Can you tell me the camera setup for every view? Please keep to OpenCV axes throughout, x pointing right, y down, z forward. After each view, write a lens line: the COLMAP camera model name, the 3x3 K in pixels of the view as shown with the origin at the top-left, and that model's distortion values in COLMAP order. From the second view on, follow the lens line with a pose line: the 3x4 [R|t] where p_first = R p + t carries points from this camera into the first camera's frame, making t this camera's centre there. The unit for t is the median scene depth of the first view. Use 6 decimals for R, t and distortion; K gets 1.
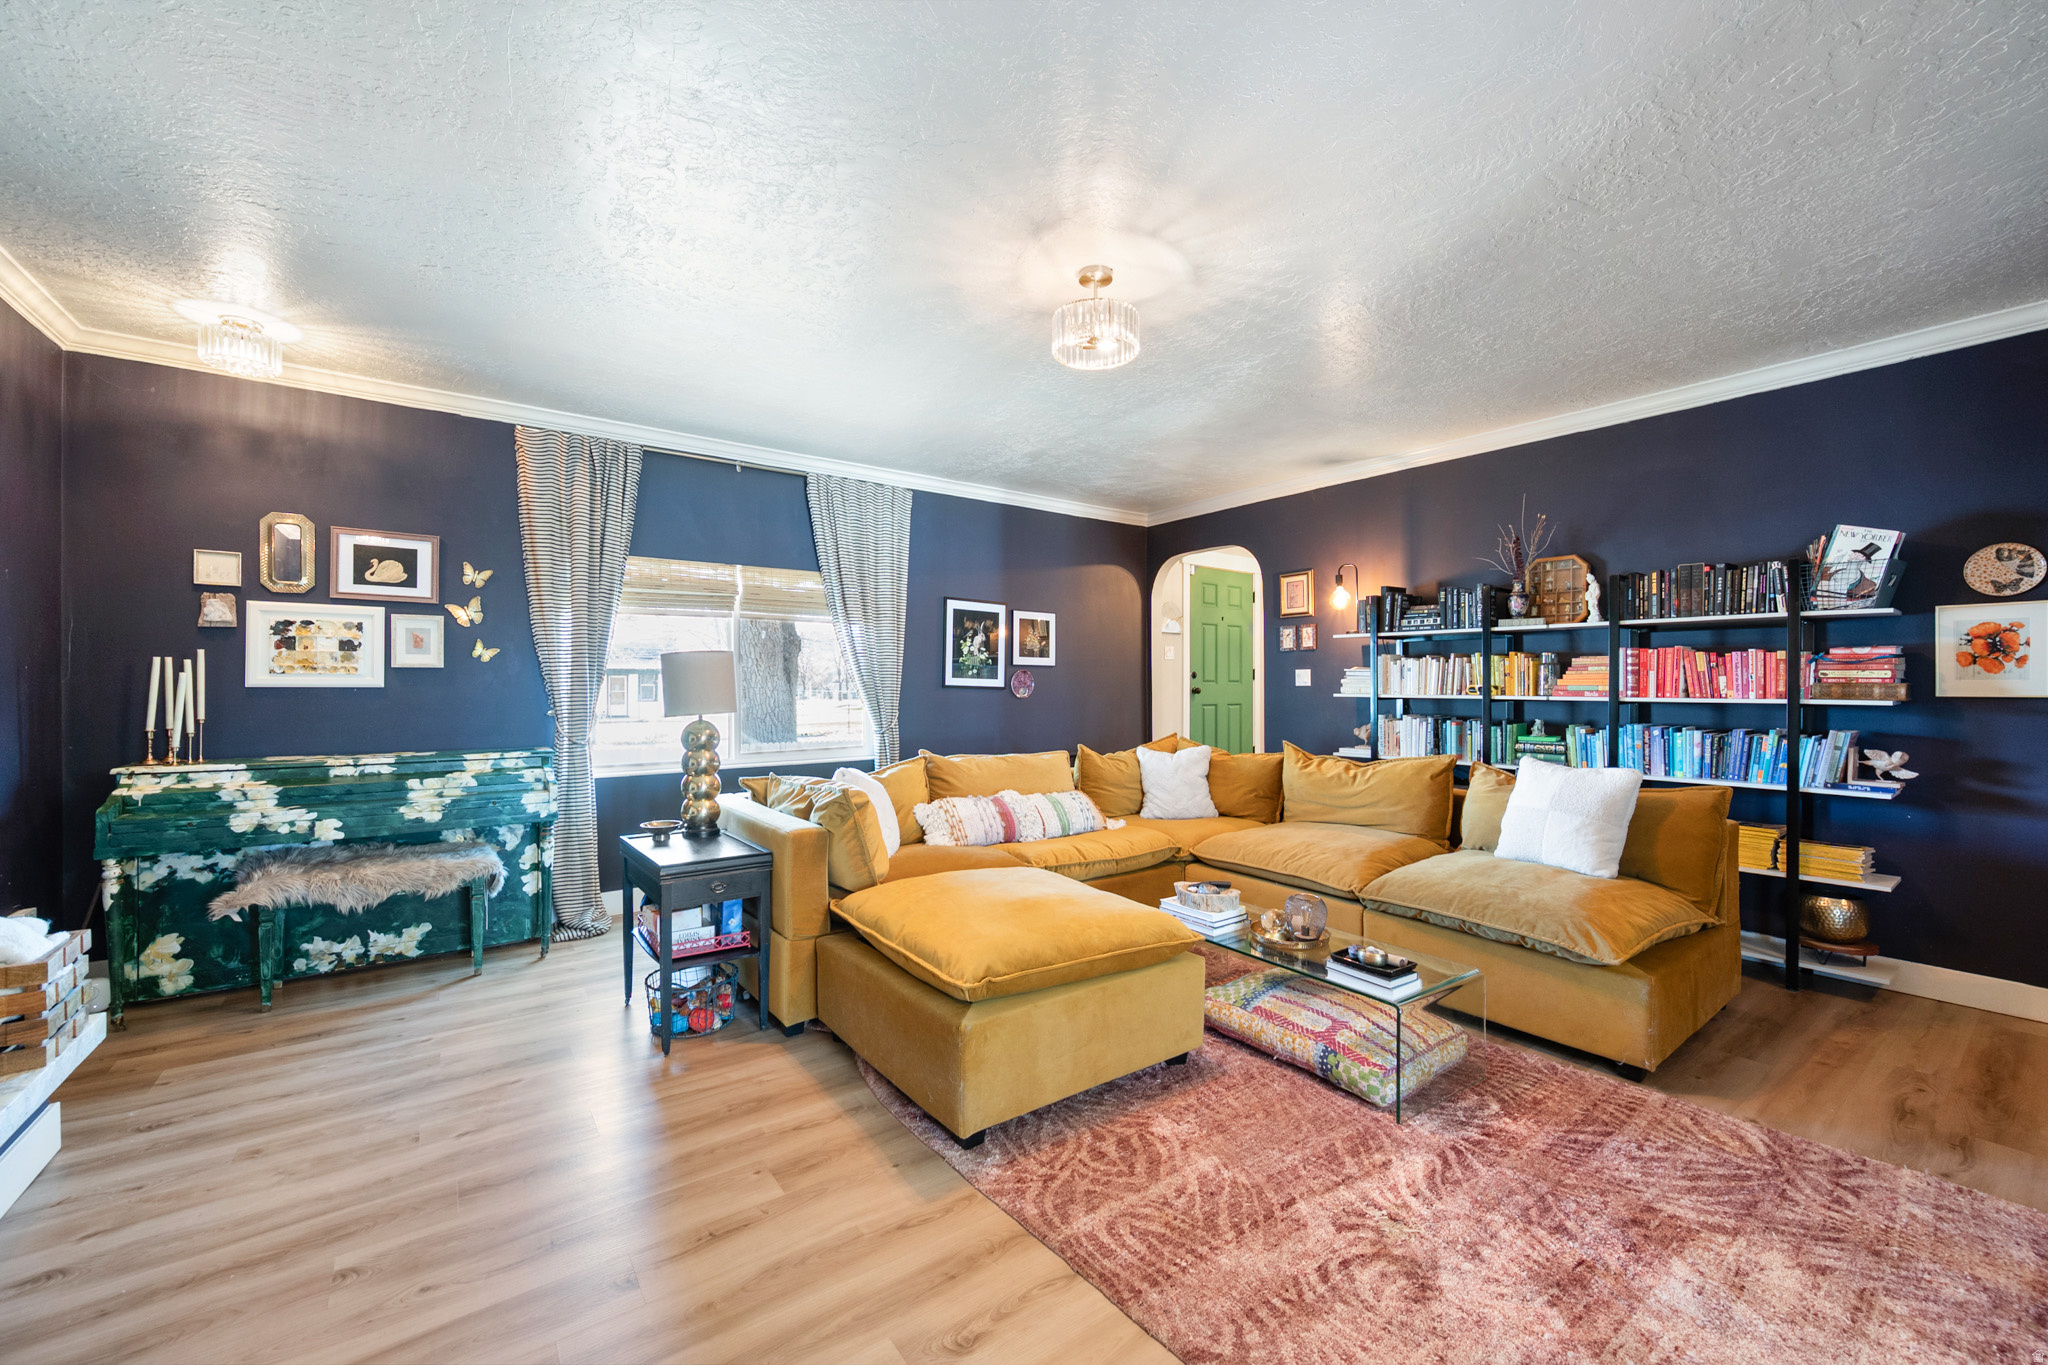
lens RADIAL K [[804.9, 0, 1025.5], [0, 804.9, 684.3], [0, 0, 1]] dist [-0.001942, 0.000357]
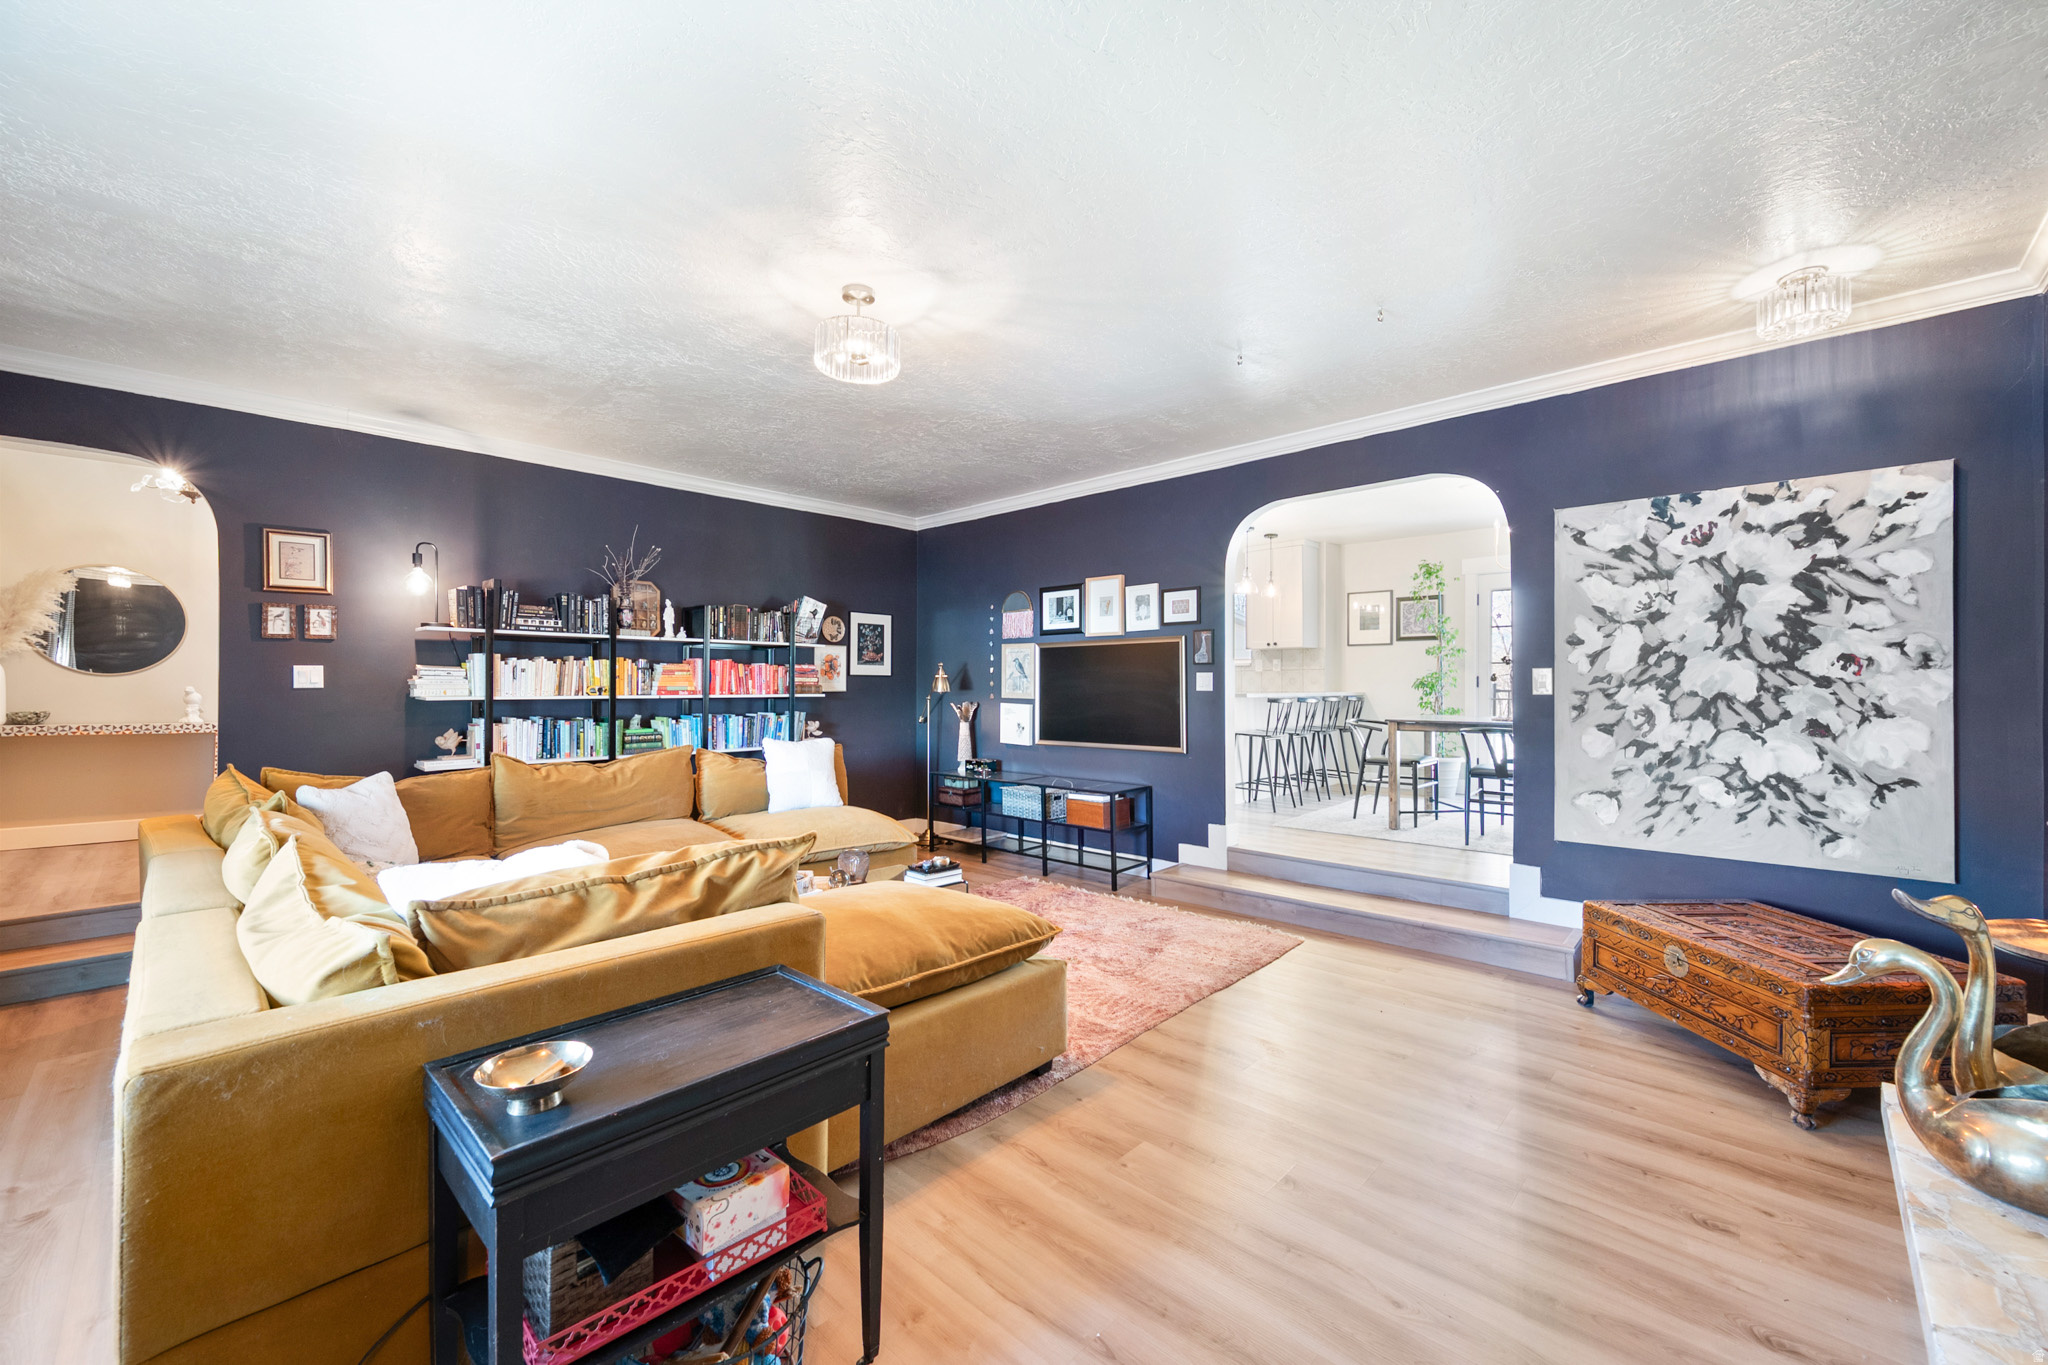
lens RADIAL K [[804.9, 0, 1025.5], [0, 804.9, 684.3], [0, 0, 1]] dist [-0.001942, 0.000357]
pose [[-0.171610, 0.002976, 0.985160, -0.639087], [0.001845, 0.999995, -0.002699, 0.002564], [-0.985163, 0.001355, -0.171615, 0.631553]]
